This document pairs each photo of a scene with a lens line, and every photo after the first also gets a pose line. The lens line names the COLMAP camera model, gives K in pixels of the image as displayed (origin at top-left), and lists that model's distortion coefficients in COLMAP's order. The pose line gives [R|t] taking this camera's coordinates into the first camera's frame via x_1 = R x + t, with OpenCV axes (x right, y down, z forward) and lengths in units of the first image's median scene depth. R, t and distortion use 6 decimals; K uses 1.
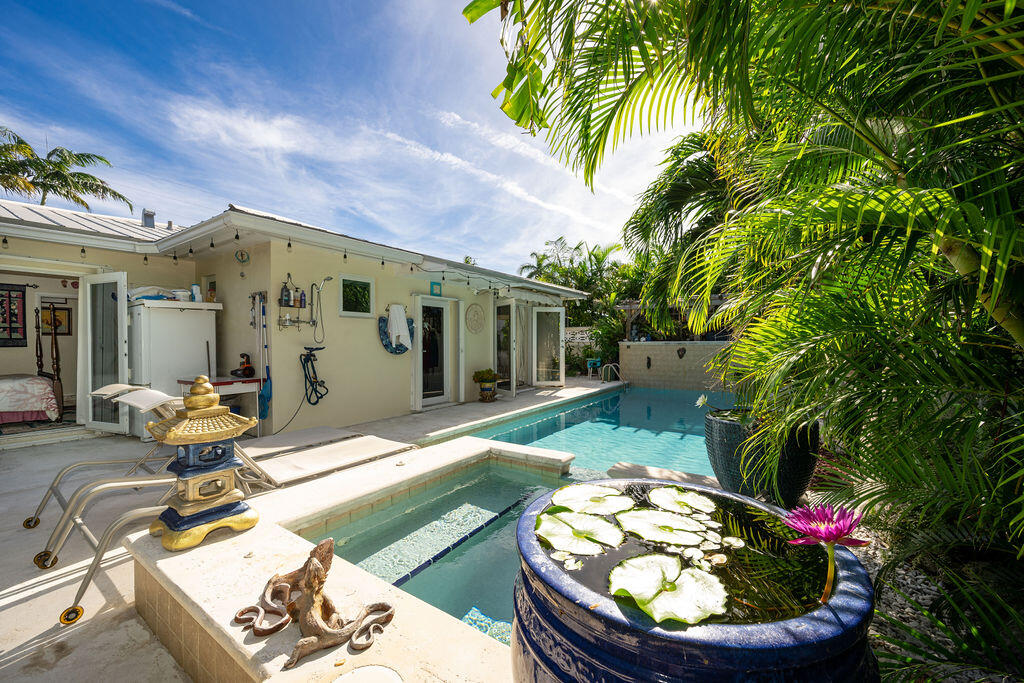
lens RADIAL K [[401.8, 0, 513.2], [0, 401.8, 347.1], [0, 0, 1]] dist [-0.003023, -0.000008]
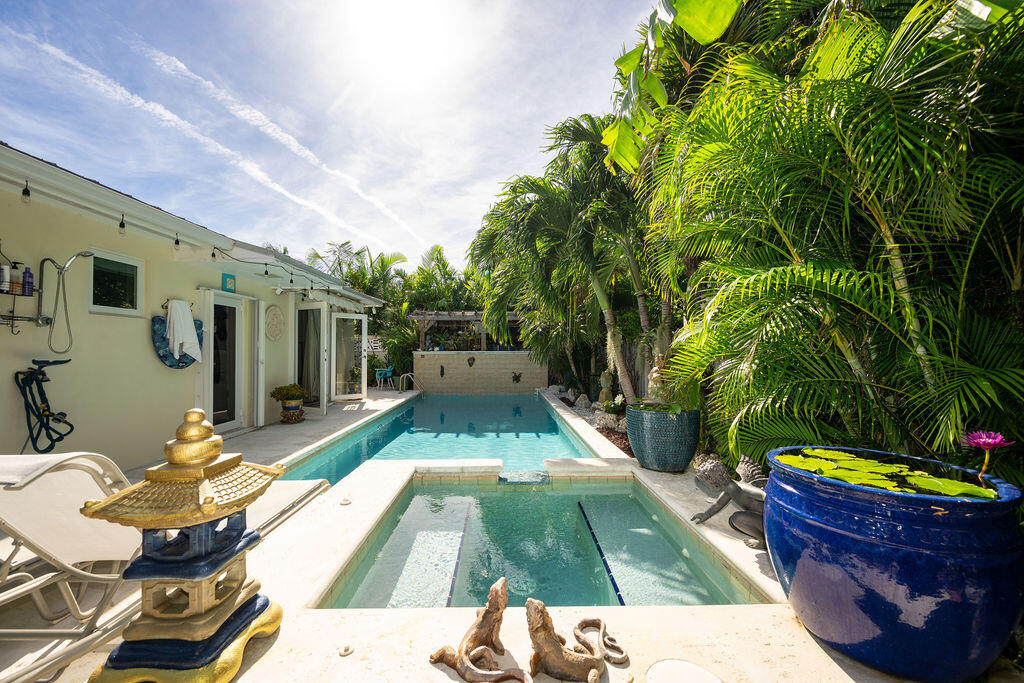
lens RADIAL K [[403.4, 0, 508.3], [0, 403.4, 325.9], [0, 0, 1]] dist [-0.002334, -0.000119]
pose [[0.811260, 0.039412, 0.583355, -0.239997], [0.004317, 0.997295, -0.073381, -0.002376], [-0.584669, 0.062050, 0.808895, 0.059156]]
